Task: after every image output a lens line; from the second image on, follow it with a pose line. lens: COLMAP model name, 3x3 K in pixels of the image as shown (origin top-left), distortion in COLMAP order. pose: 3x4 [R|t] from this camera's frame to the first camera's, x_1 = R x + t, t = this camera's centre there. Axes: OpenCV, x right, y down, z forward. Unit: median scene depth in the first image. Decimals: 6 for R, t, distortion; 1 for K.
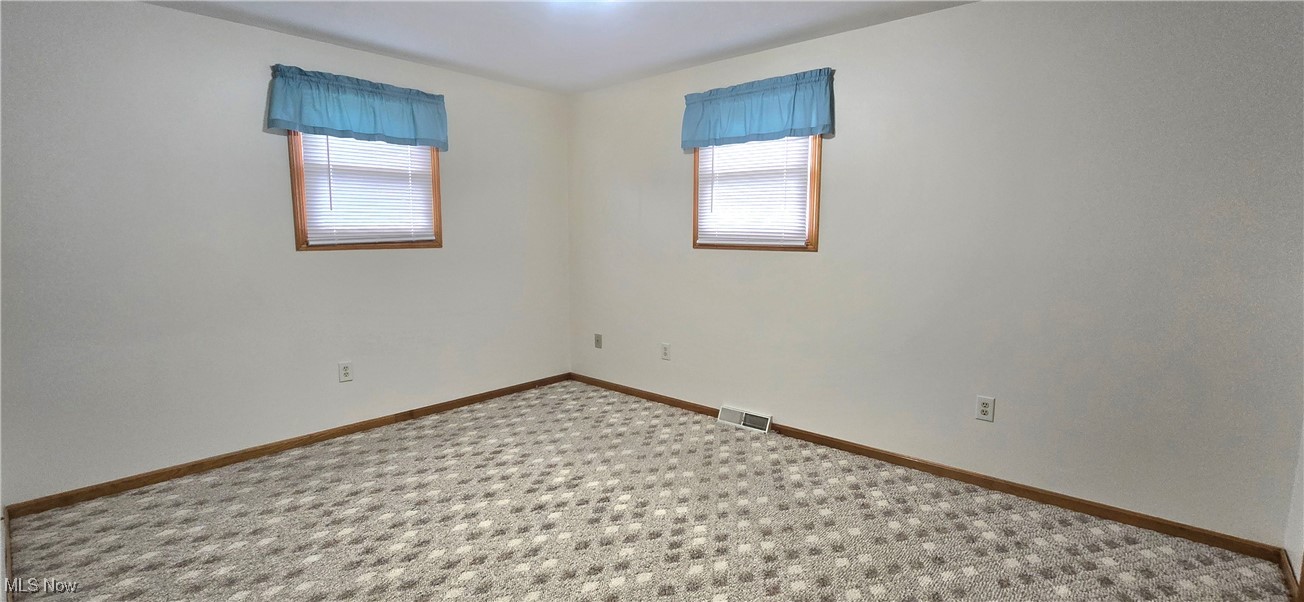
lens RADIAL K [[553.7, 0, 635.7], [0, 553.7, 295.1], [0, 0, 1]] dist [0.004680, -0.000452]
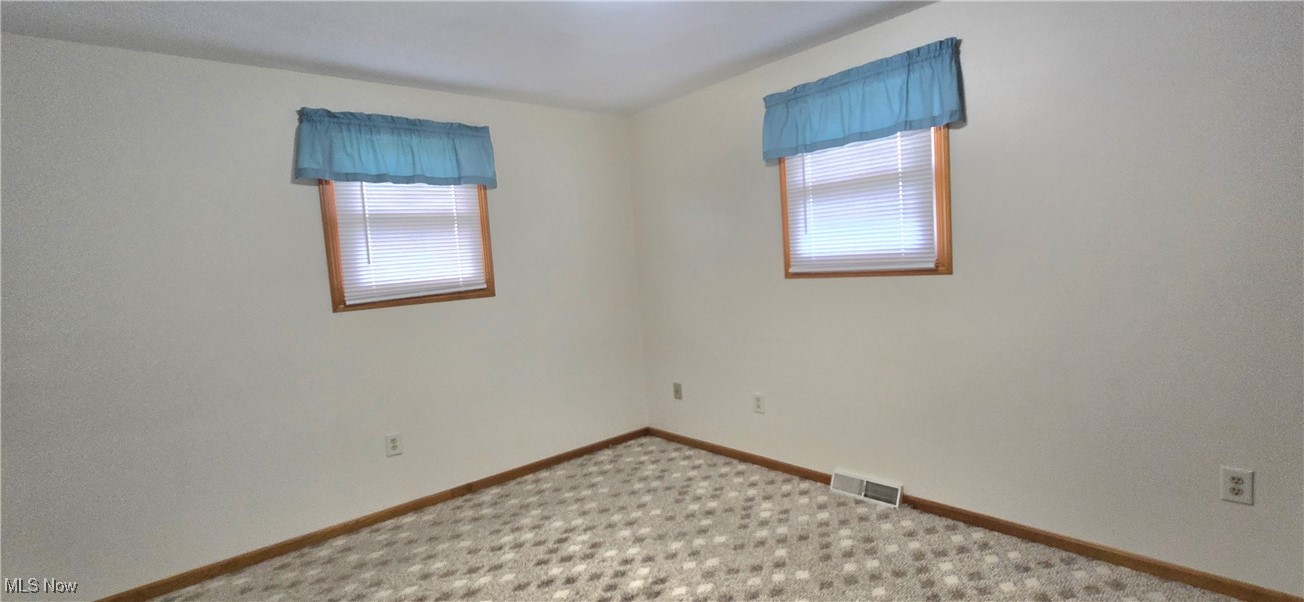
lens RADIAL K [[553.7, 0, 641.7], [0, 553.7, 304.1], [0, 0, 1]] dist [0.004680, -0.000452]
pose [[0.989638, -0.059327, -0.130753, -0.002696], [0.055149, 0.997852, -0.035353, -0.033384], [0.132570, 0.027776, 0.990784, 0.176415]]
